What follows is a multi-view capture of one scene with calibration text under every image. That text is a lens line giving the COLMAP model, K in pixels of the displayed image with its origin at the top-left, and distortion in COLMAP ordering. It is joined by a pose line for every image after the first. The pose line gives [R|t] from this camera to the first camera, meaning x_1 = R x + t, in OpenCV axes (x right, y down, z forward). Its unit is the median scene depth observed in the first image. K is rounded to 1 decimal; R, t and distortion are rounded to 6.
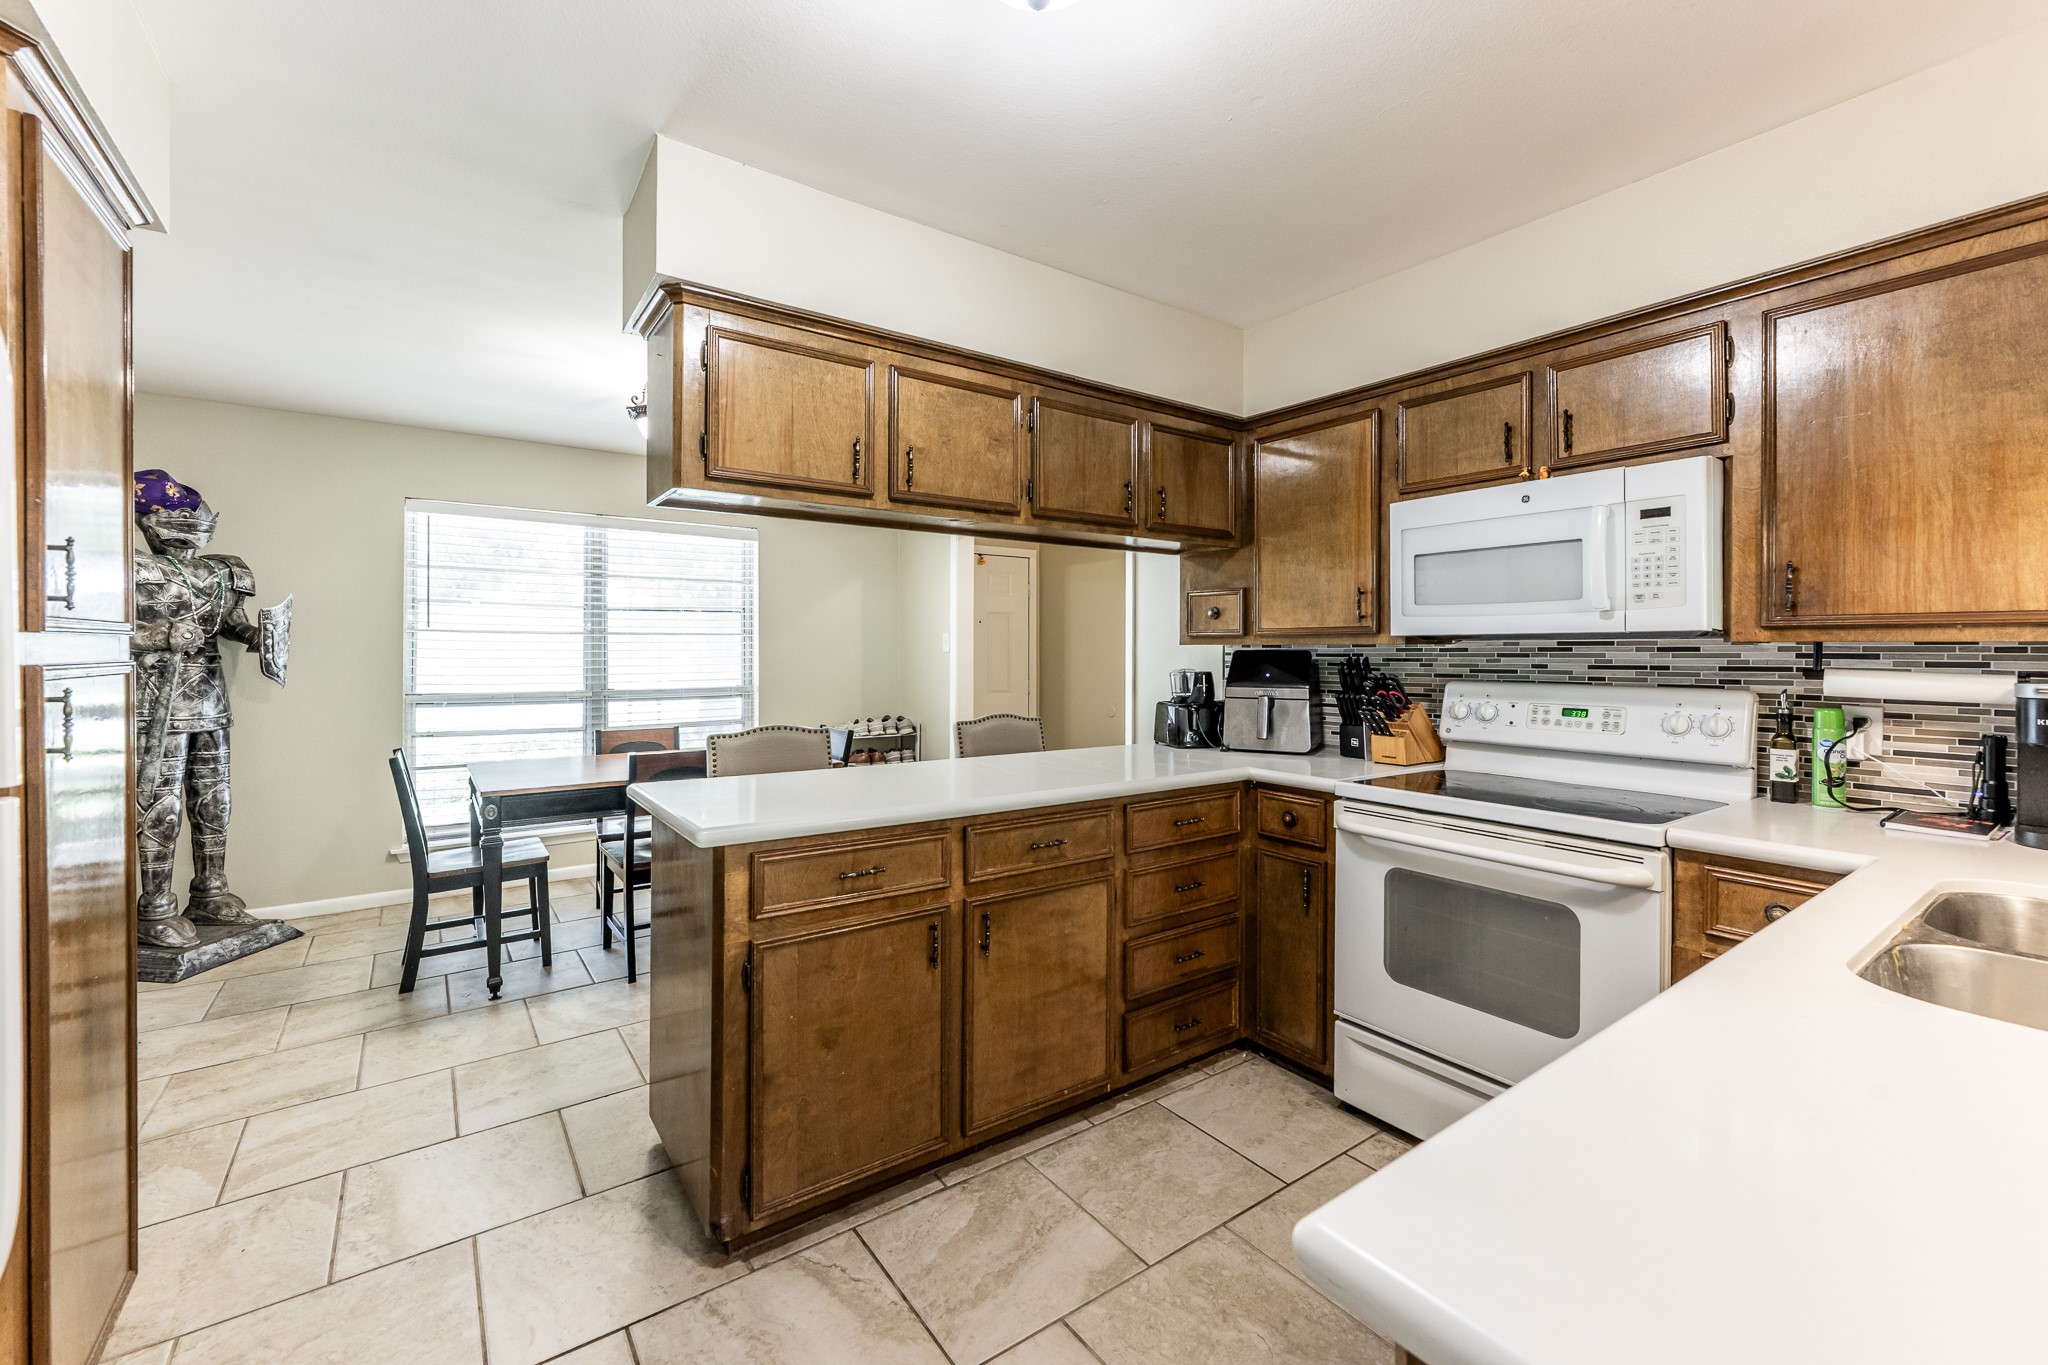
lens RADIAL K [[831.3, 0, 1034.8], [0, 831.3, 647.9], [0, 0, 1]] dist [-0.000919, 0.000374]
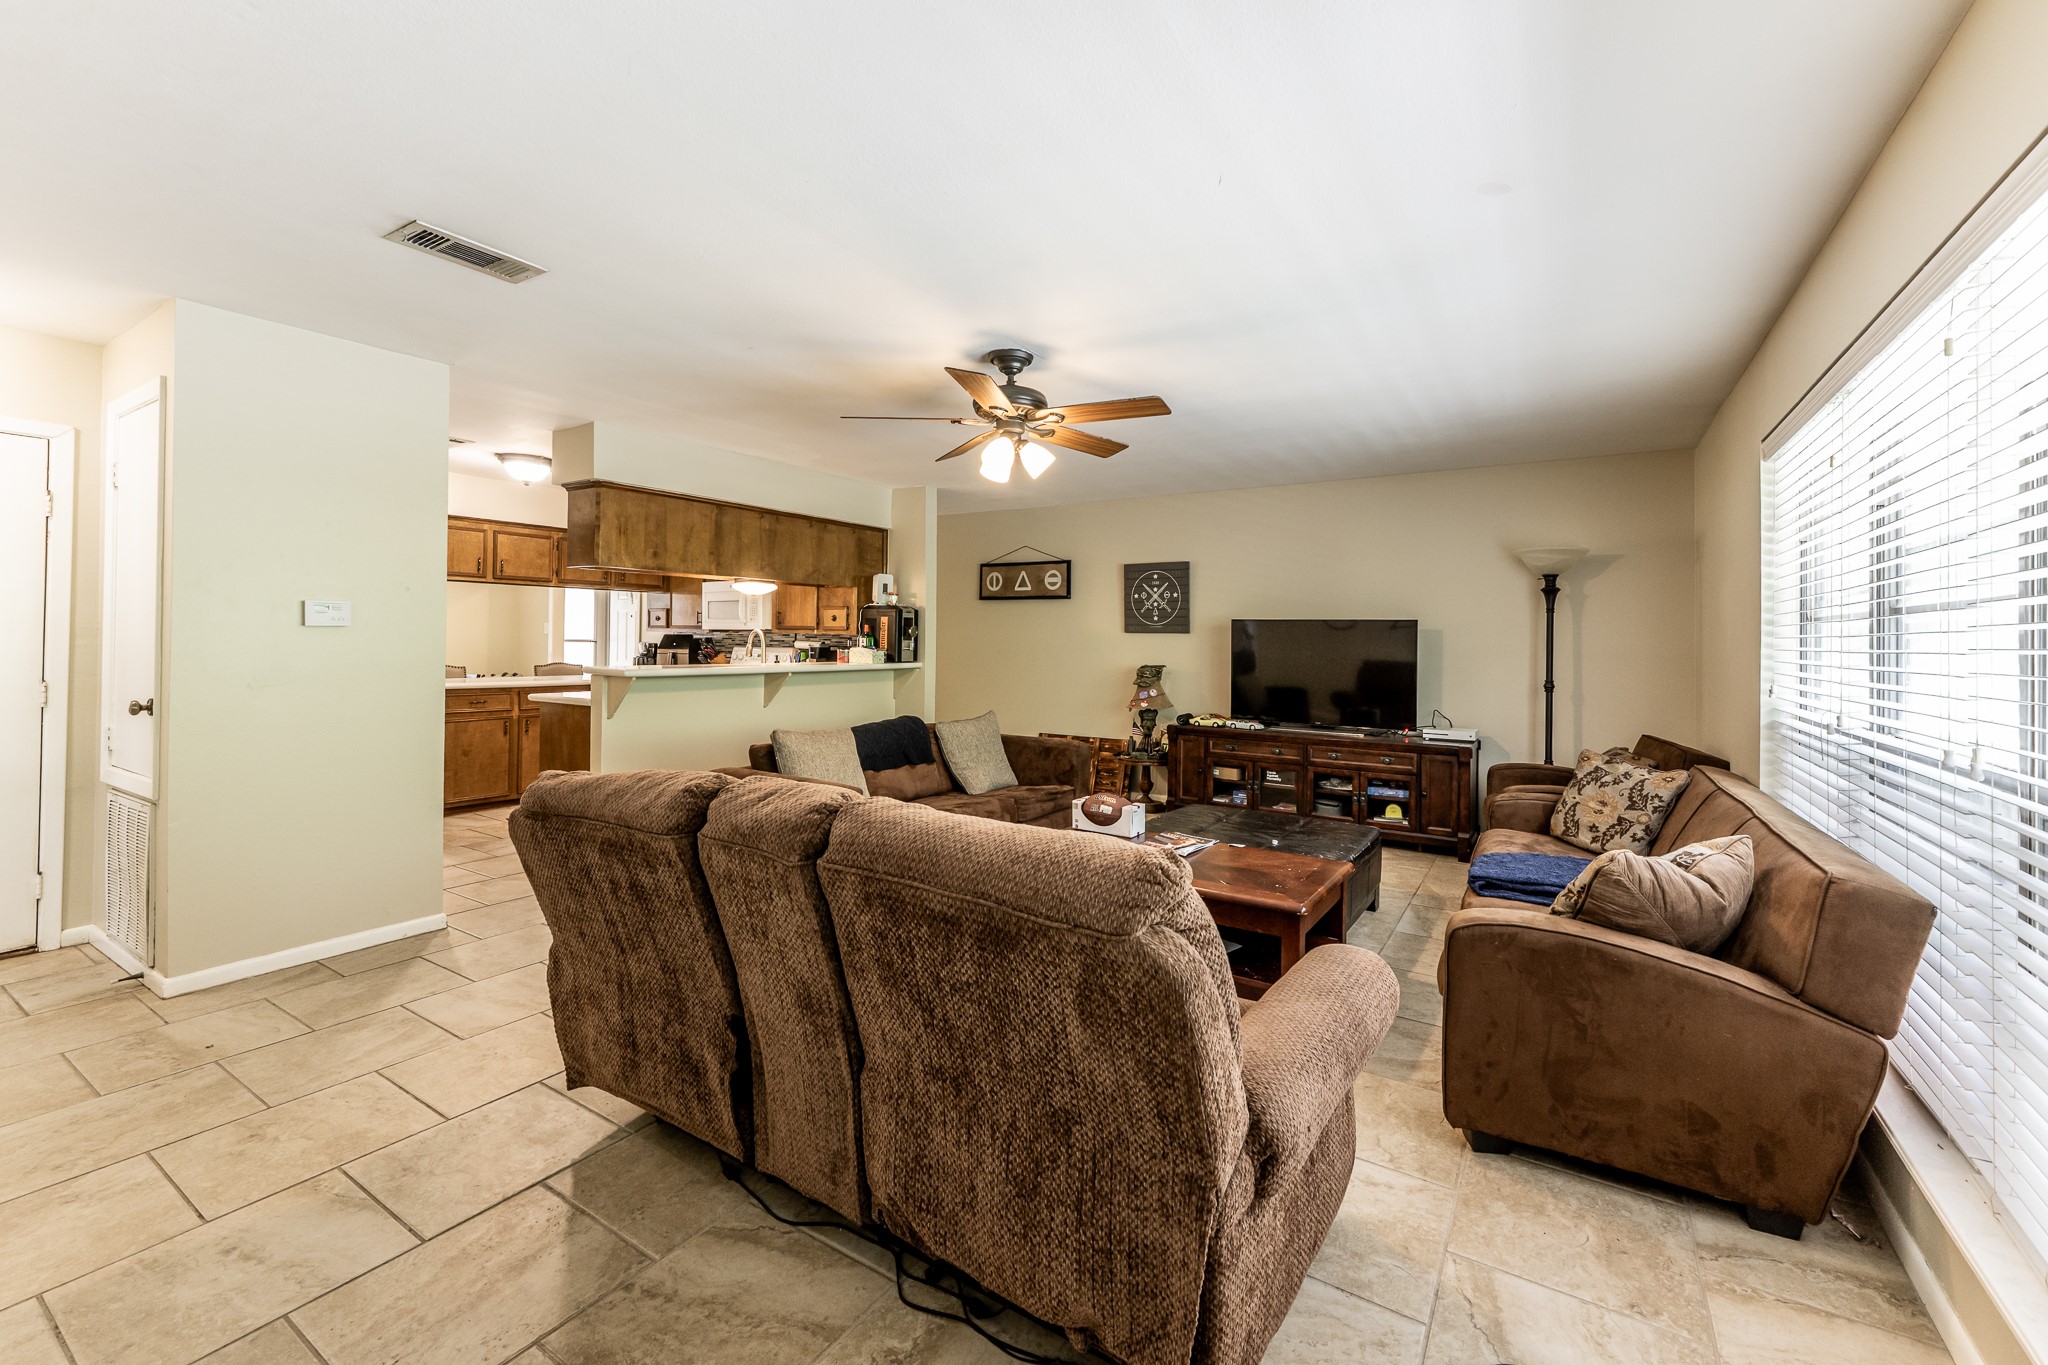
lens RADIAL K [[831.3, 0, 1064.2], [0, 831.3, 635.4], [0, 0, 1]] dist [-0.000919, 0.000374]
pose [[0.923705, 0.012551, 0.382899, 0.318947], [-0.013132, 0.999913, -0.001098, -0.003767], [-0.382880, -0.004014, 0.923790, -1.387748]]
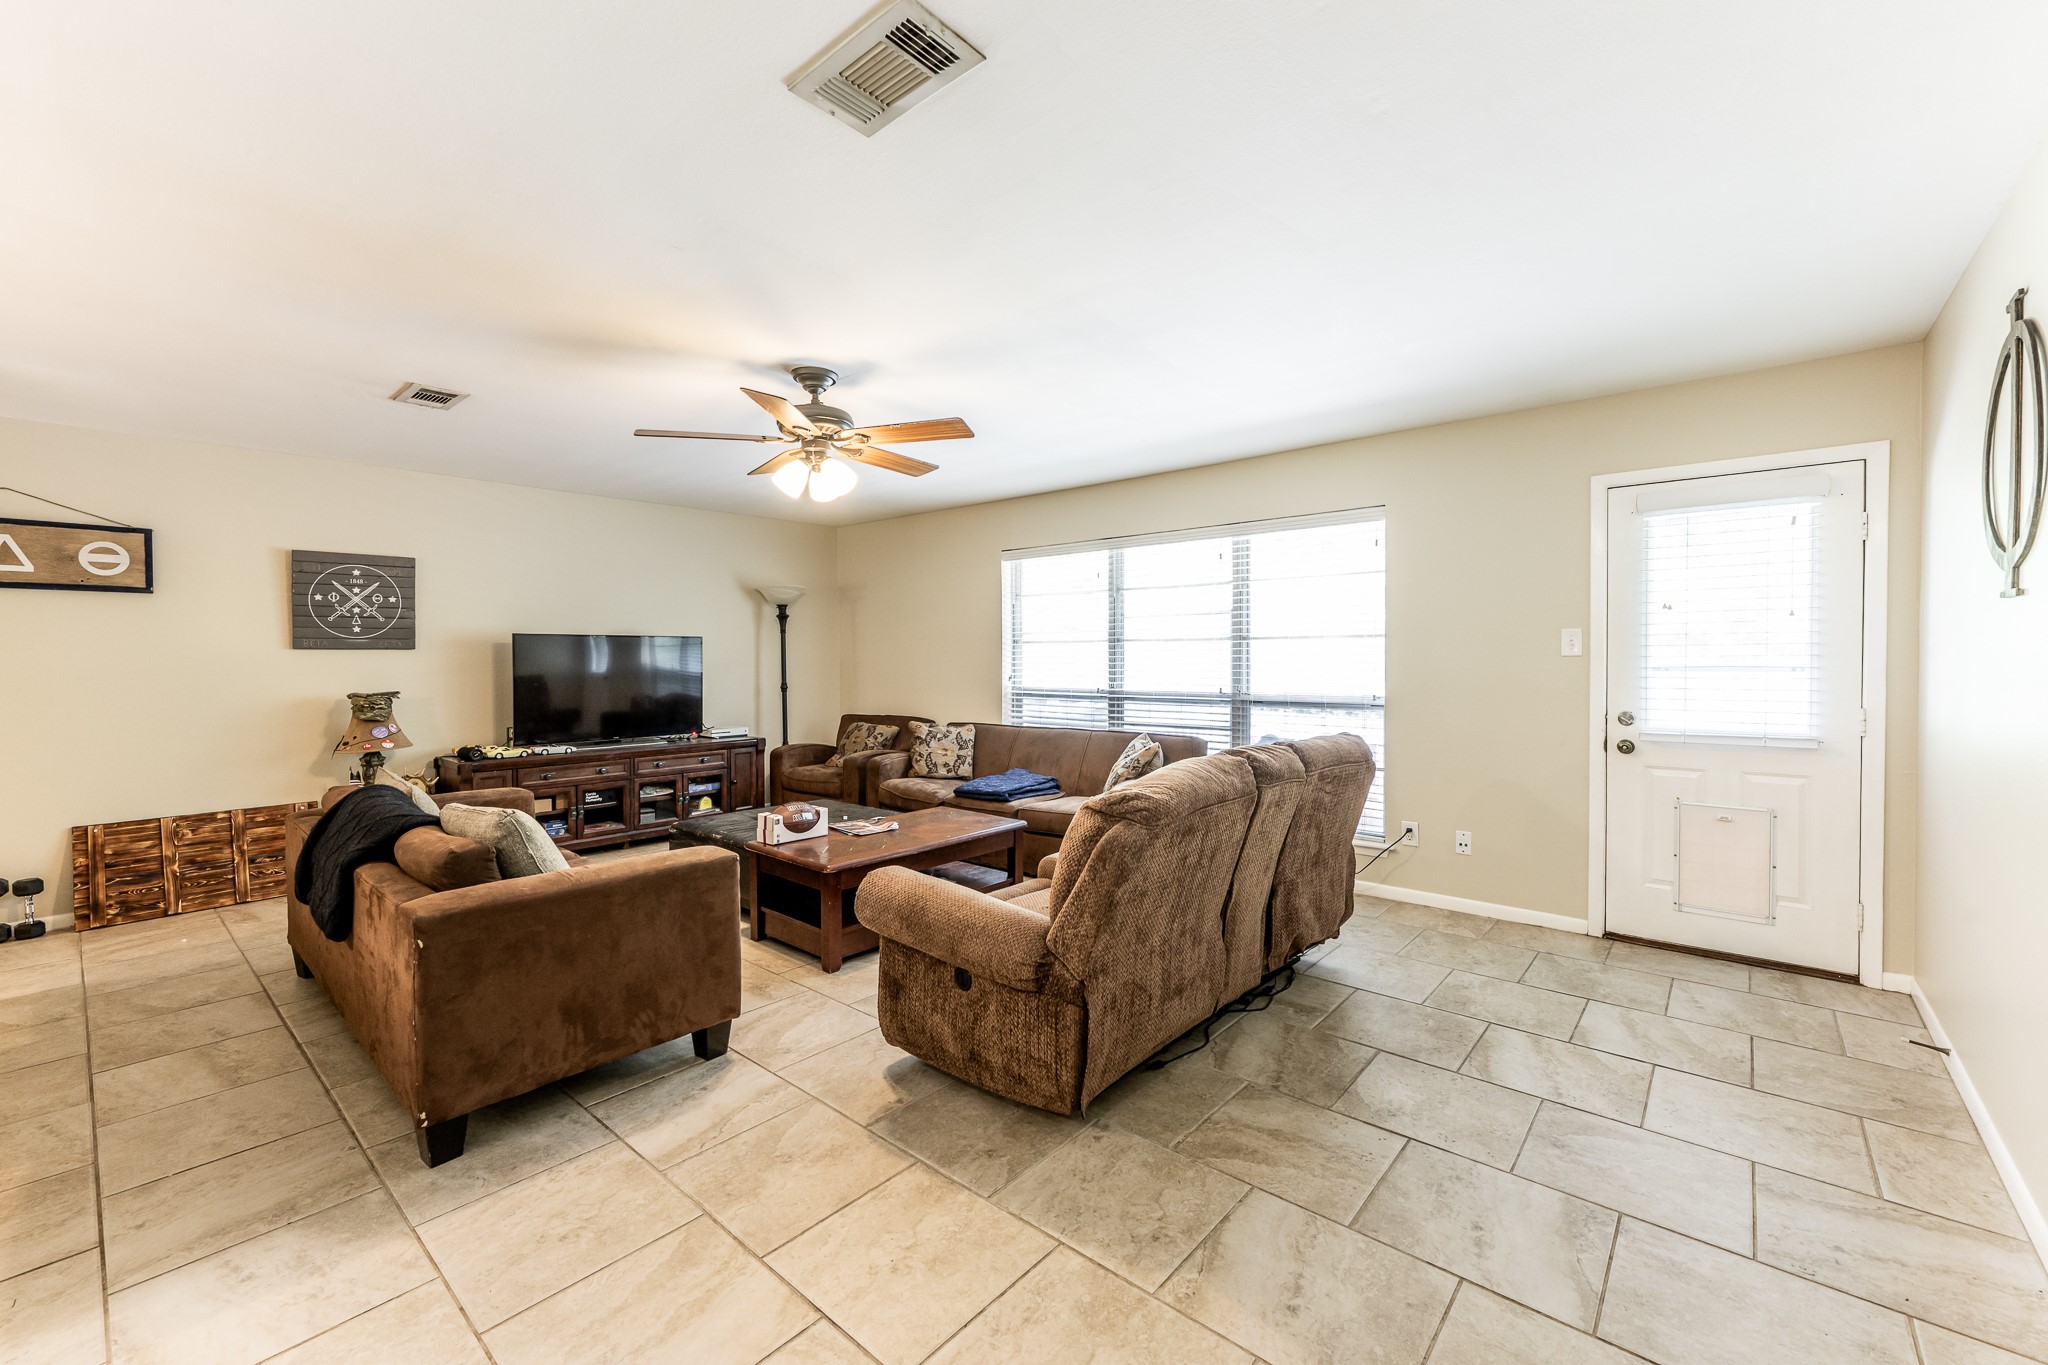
lens RADIAL K [[831.3, 0, 1012.1], [0, 831.3, 667.7], [0, 0, 1]] dist [-0.000919, 0.000374]
pose [[-0.216425, -0.014327, 0.976194, -0.327170], [0.001313, 0.999887, 0.014966, -0.002808], [-0.976298, 0.004520, -0.216382, -0.538551]]
